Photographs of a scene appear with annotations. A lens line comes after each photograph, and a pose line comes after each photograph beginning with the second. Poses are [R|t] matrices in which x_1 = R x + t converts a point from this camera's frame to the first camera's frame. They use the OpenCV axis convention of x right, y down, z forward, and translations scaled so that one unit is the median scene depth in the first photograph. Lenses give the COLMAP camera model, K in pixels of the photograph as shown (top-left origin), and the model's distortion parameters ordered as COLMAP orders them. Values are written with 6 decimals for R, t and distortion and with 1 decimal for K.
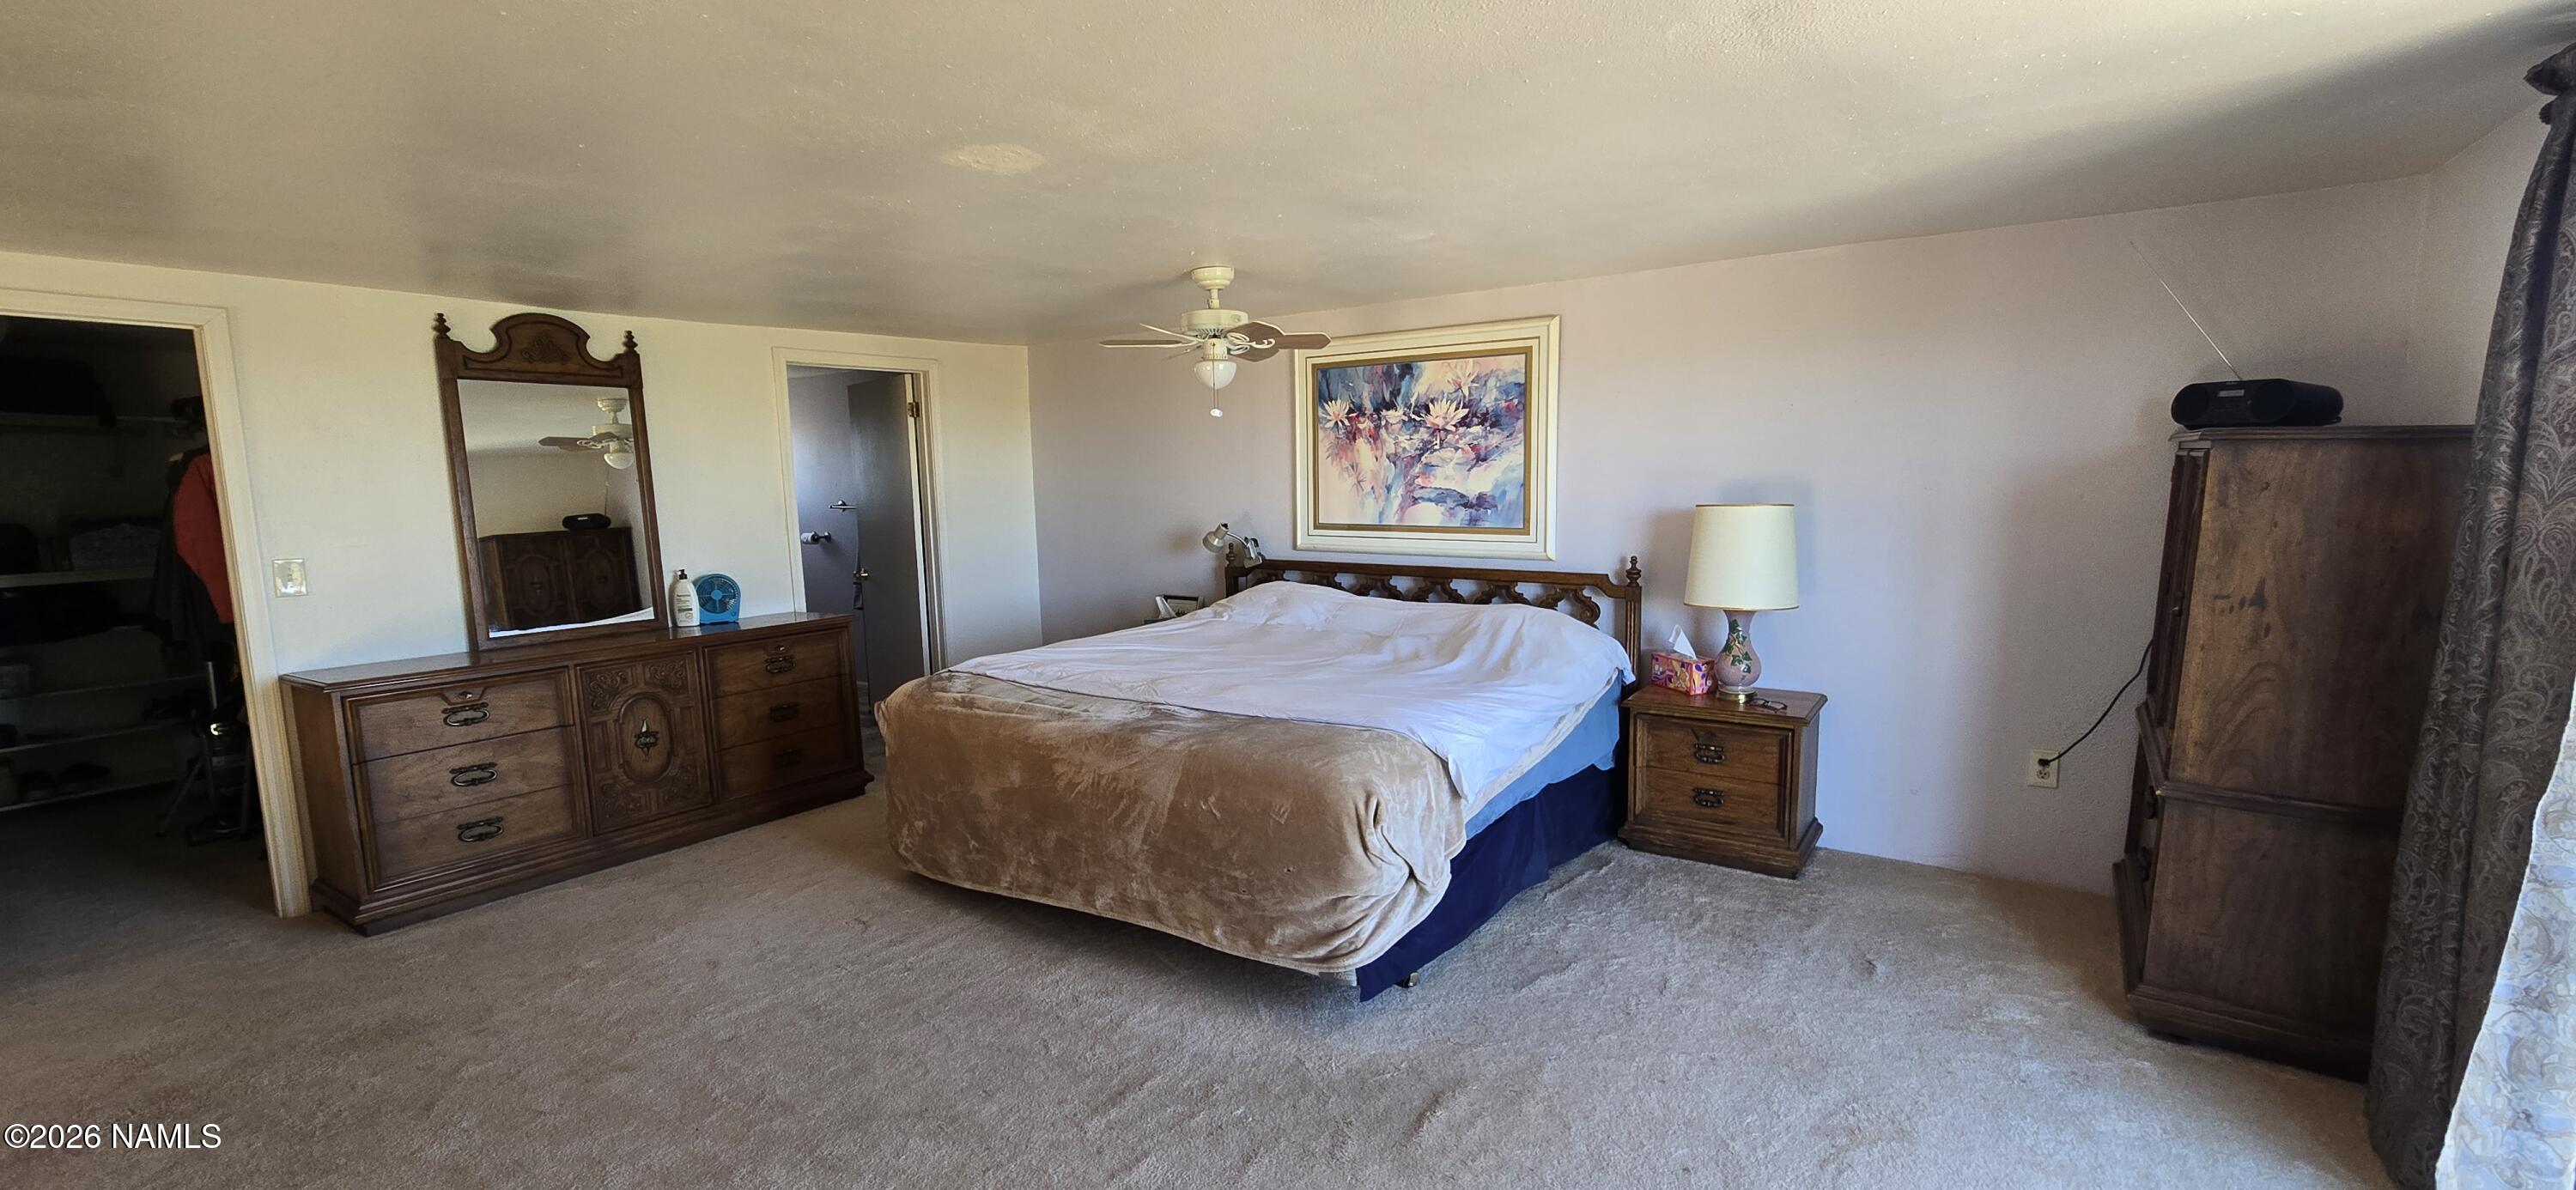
lens RADIAL K [[1081.9, 0, 1275.7], [0, 1081.9, 617.3], [0, 0, 1]] dist [-0.000394, 0.000221]
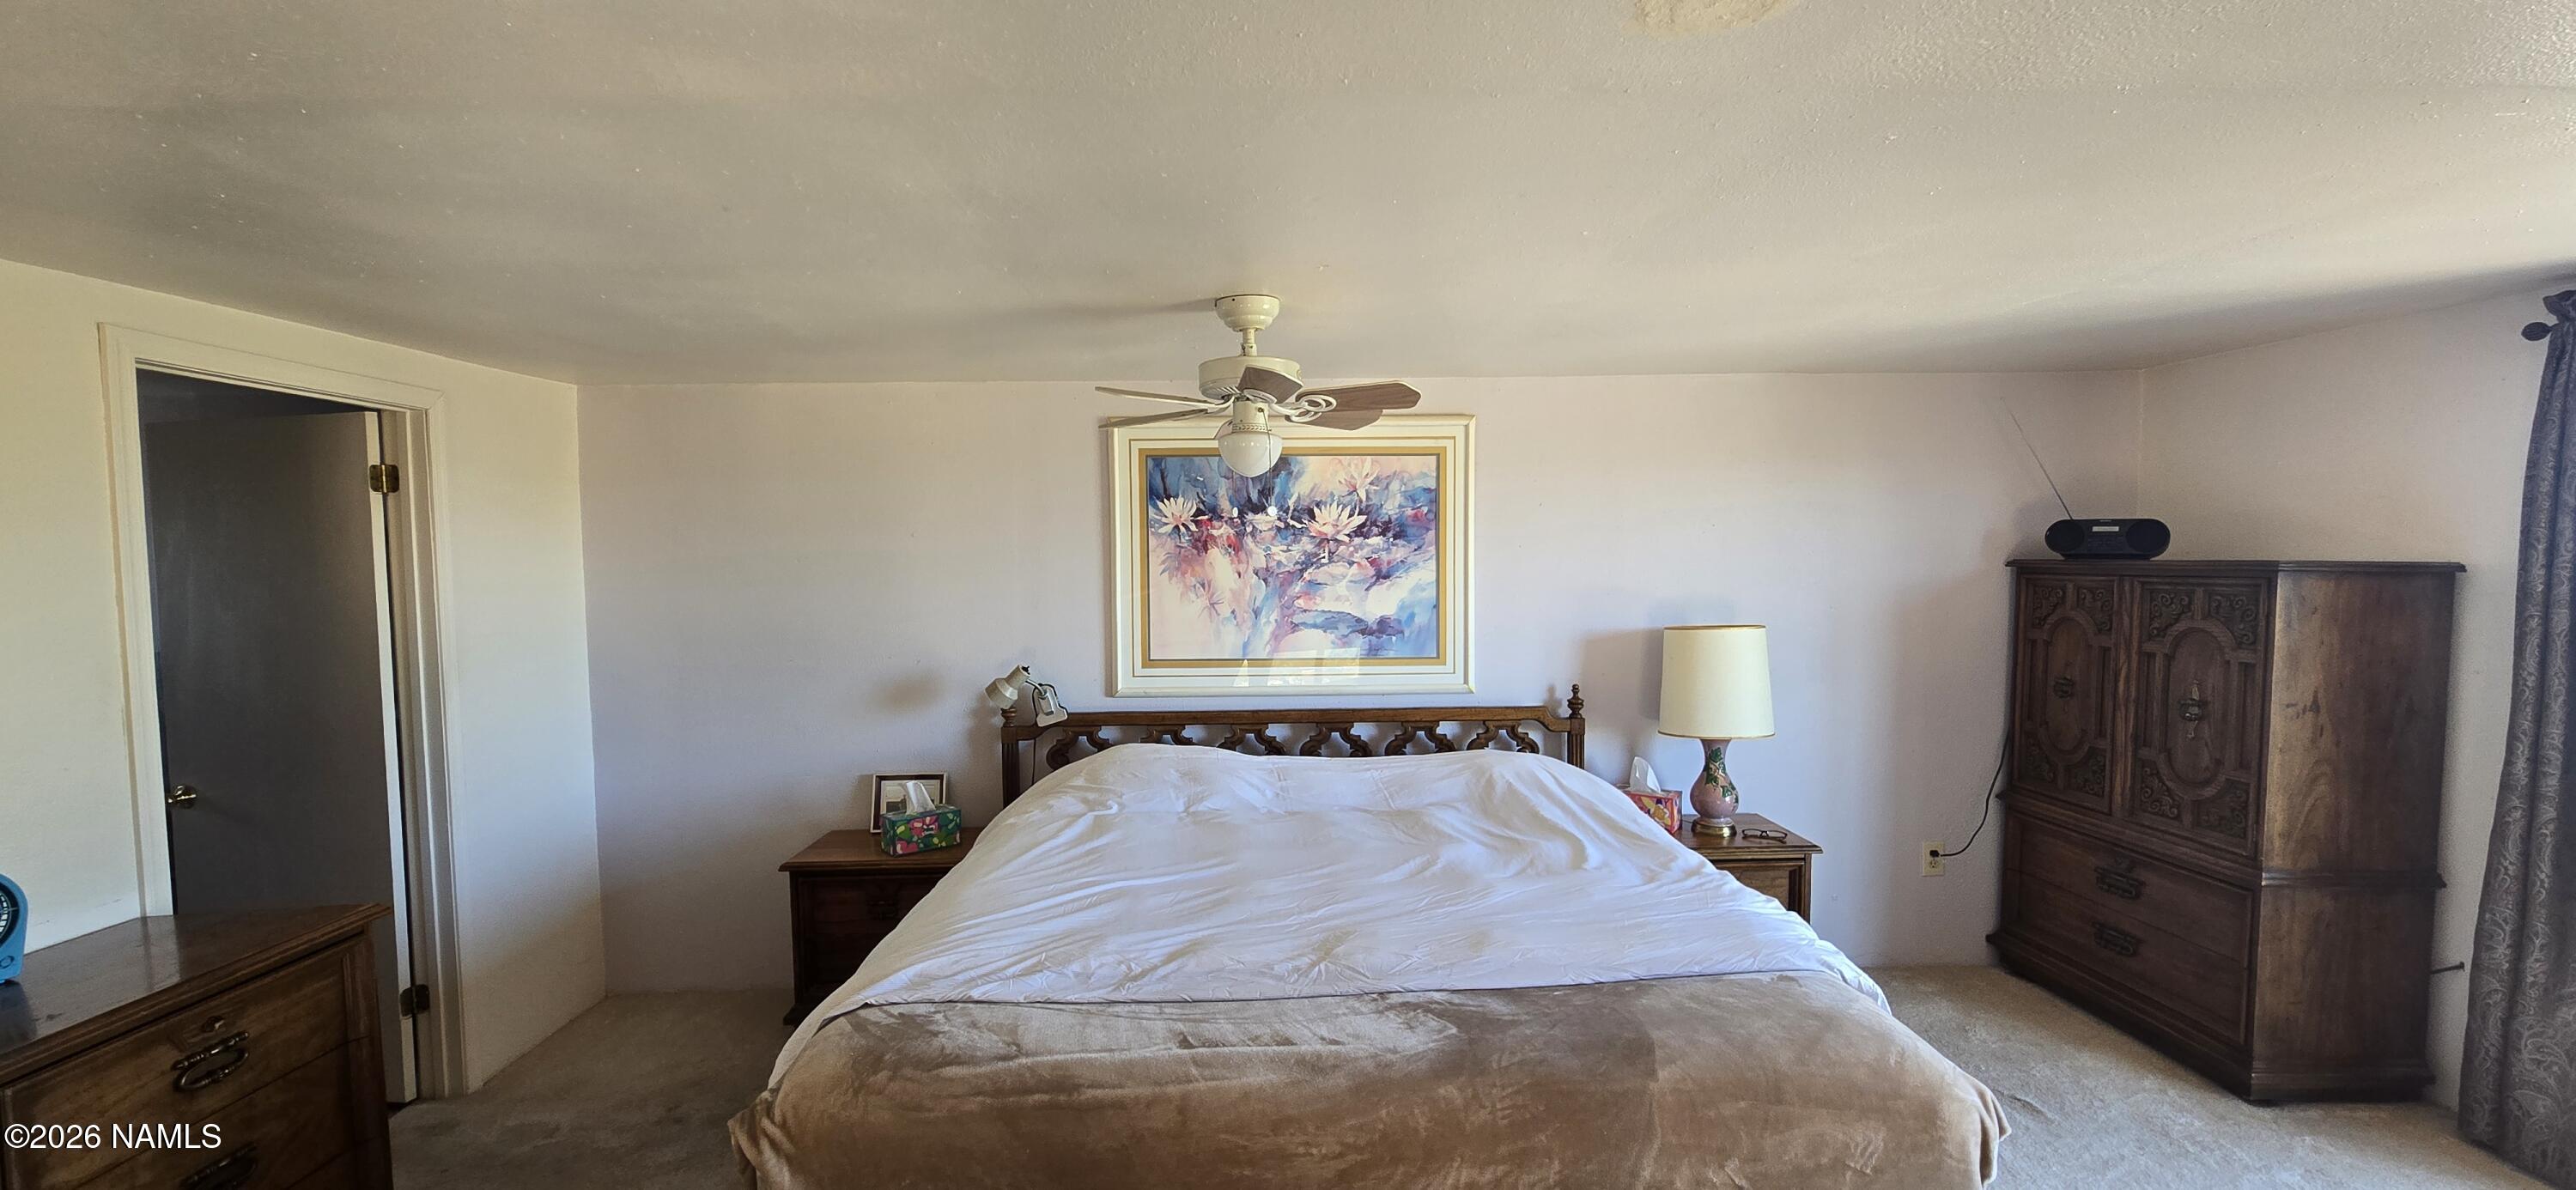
lens RADIAL K [[1072.7, 0, 1280.2], [0, 1072.7, 605.7], [0, 0, 1]] dist [0.000791, 0.000079]
pose [[0.795685, -0.016586, 0.605484, -0.366182], [0.079275, 0.993878, -0.076952, -0.065638], [-0.600501, 0.109229, 0.792129, 0.391676]]
